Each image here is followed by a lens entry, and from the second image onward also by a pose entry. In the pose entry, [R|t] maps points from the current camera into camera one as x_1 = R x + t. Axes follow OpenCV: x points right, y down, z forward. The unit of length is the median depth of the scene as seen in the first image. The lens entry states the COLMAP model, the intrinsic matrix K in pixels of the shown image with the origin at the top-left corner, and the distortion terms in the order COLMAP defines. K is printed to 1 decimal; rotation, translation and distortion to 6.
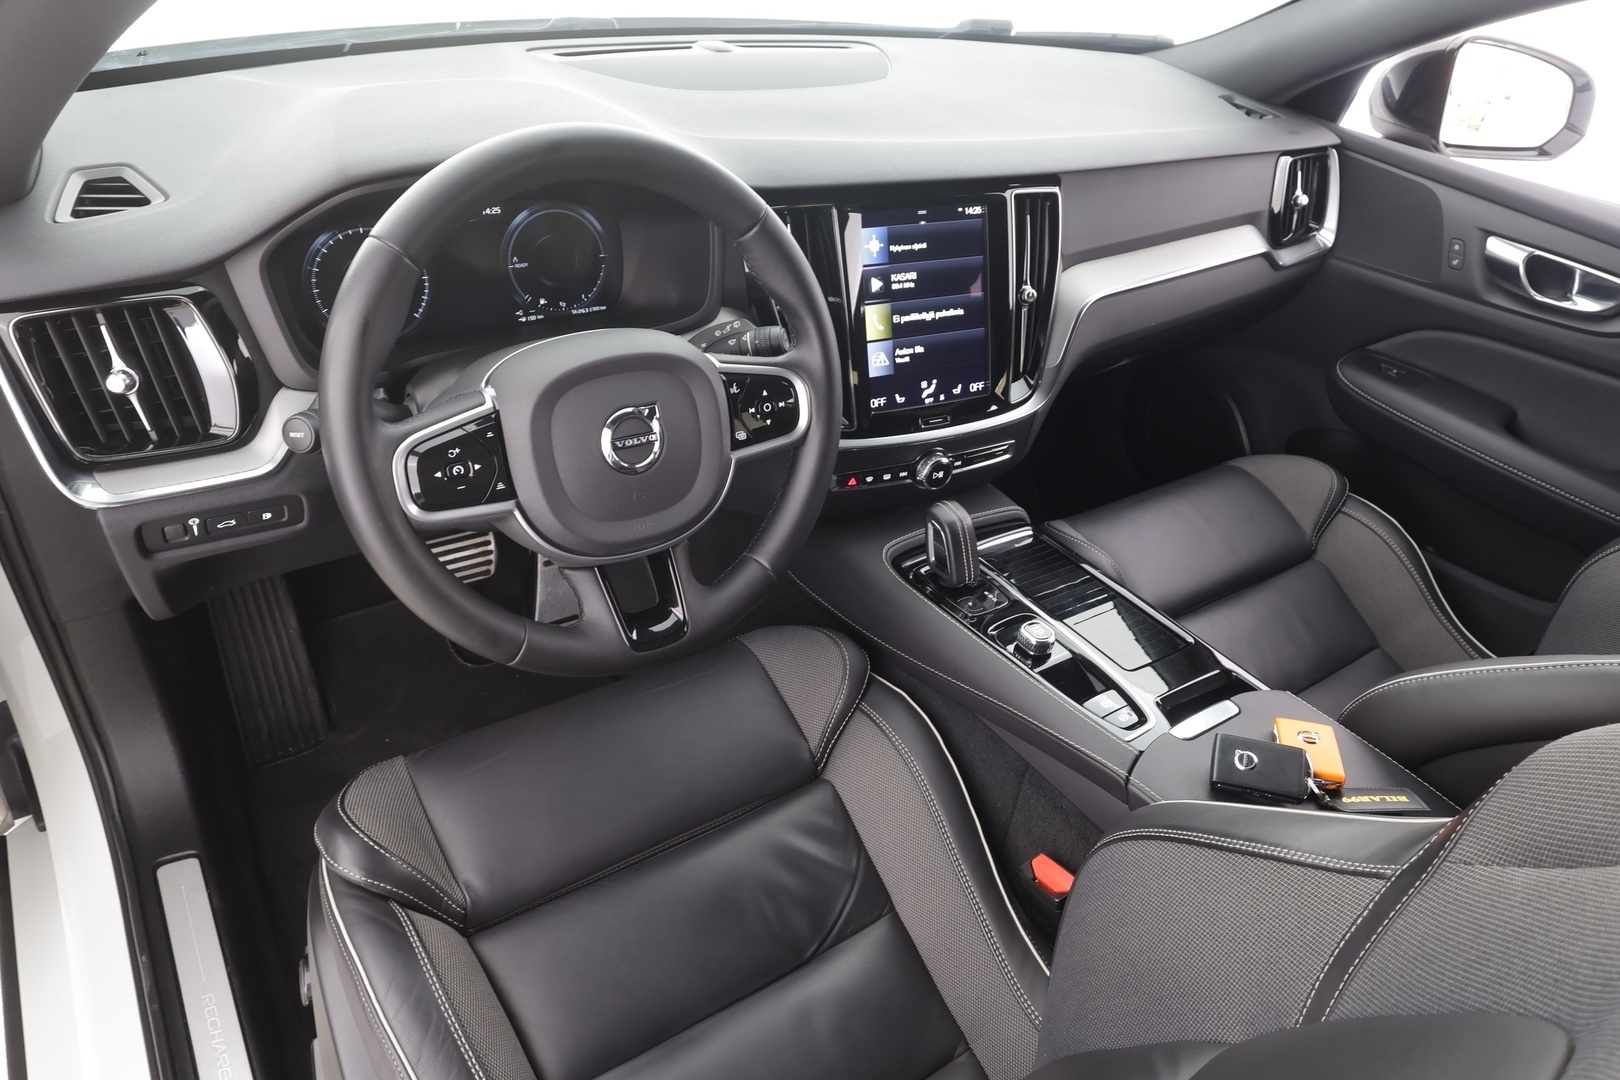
lens RADIAL K [[1031.2, 0, 808.4], [0, 1031.2, 542.5], [0, 0, 1]] dist [0.014353, 0.000871]
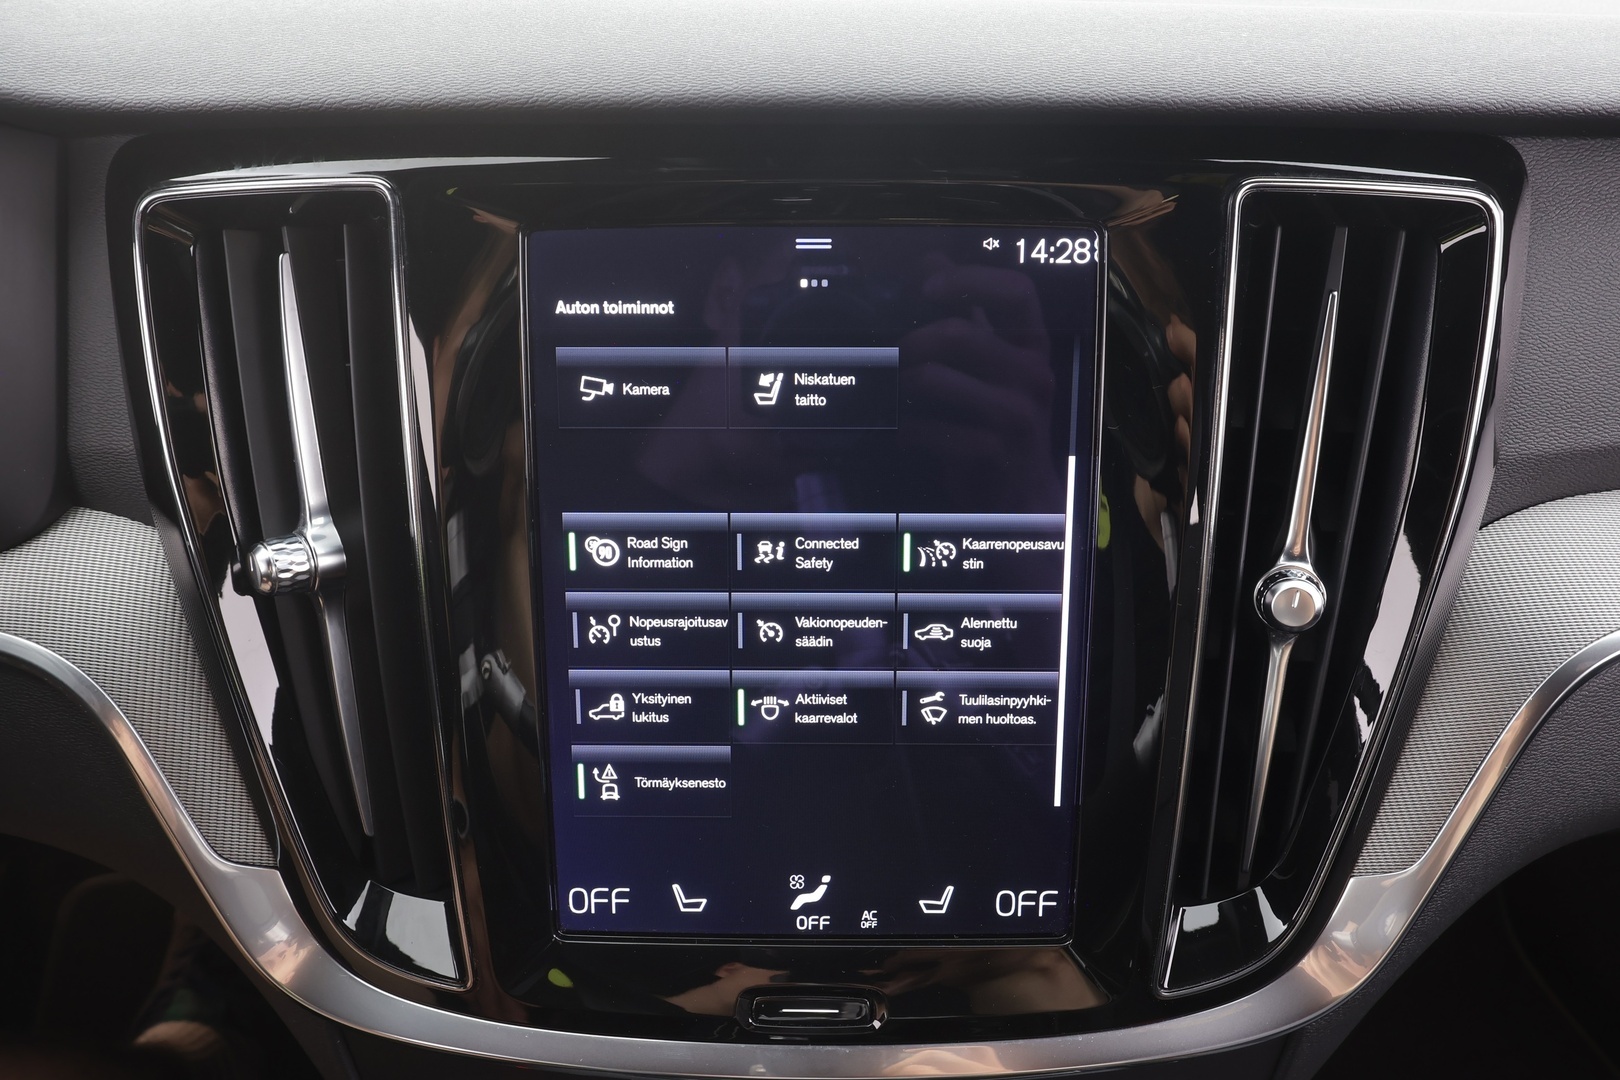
lens RADIAL K [[1031.2, 0, 817.6], [0, 1031.2, 546.4], [0, 0, 1]] dist [0.014353, 0.000871]
pose [[0.886598, 0.149523, -0.437706, 0.229819], [-0.197437, 0.978105, -0.065793, -0.223775], [0.418285, 0.144751, 0.896708, 0.762206]]
